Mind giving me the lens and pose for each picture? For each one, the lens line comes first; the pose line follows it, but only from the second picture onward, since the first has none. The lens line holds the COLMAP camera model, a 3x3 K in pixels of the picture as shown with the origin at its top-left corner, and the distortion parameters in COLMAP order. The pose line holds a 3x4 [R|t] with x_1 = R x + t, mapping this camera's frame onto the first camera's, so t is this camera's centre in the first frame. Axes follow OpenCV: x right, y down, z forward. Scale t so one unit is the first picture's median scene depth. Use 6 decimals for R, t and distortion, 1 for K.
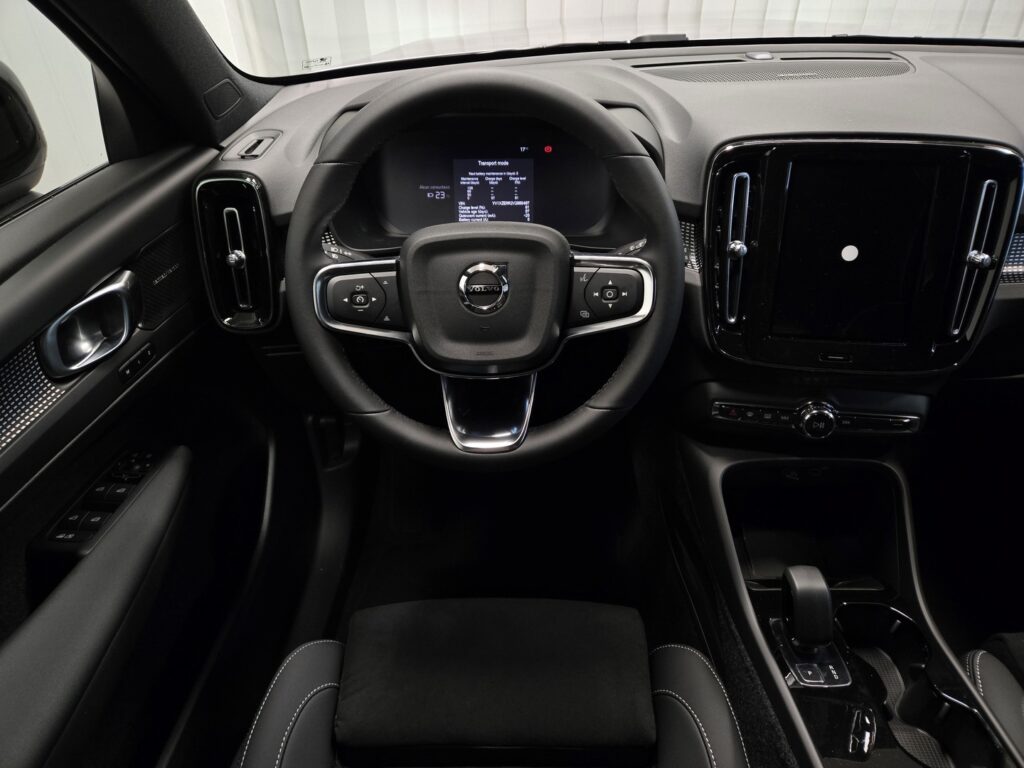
lens RADIAL K [[701.0, 0, 509.6], [0, 701.0, 386.4], [0, 0, 1]] dist [0.083792, -0.077323]
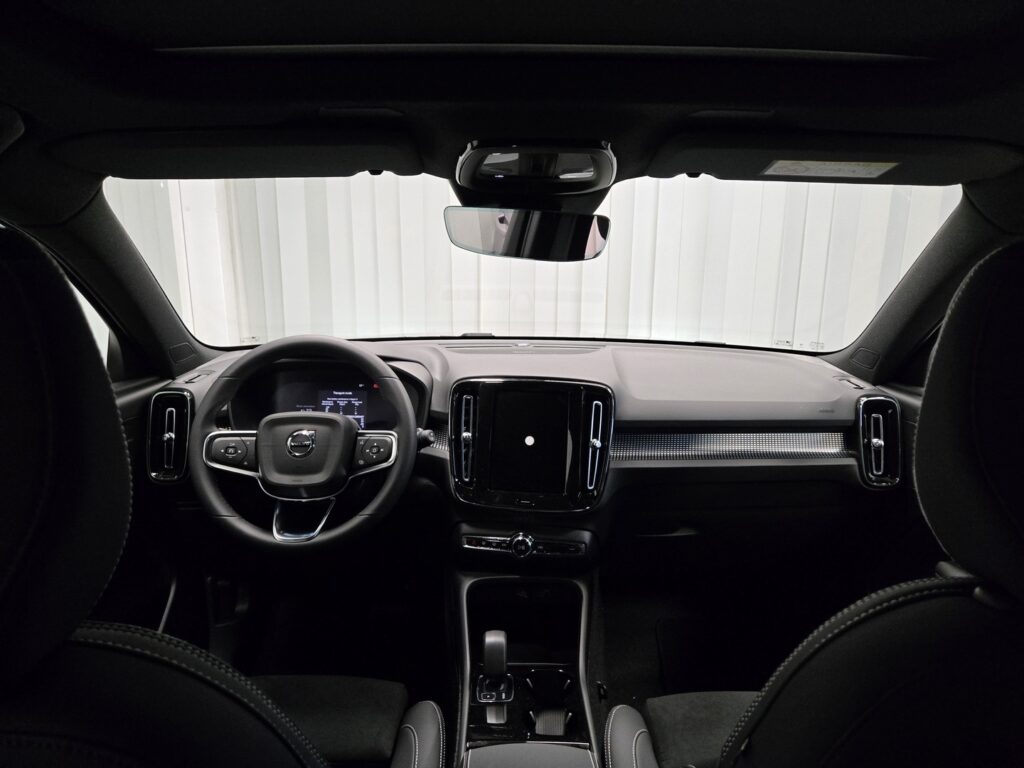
lens RADIAL K [[701.0, 0, 509.6], [0, 701.0, 386.4], [0, 0, 1]] dist [0.083792, -0.077323]
pose [[0.999554, 0.026006, 0.014651, 0.419338], [-0.018059, 0.917700, -0.396863, 0.387906], [-0.023766, 0.396422, 0.917761, -0.648746]]
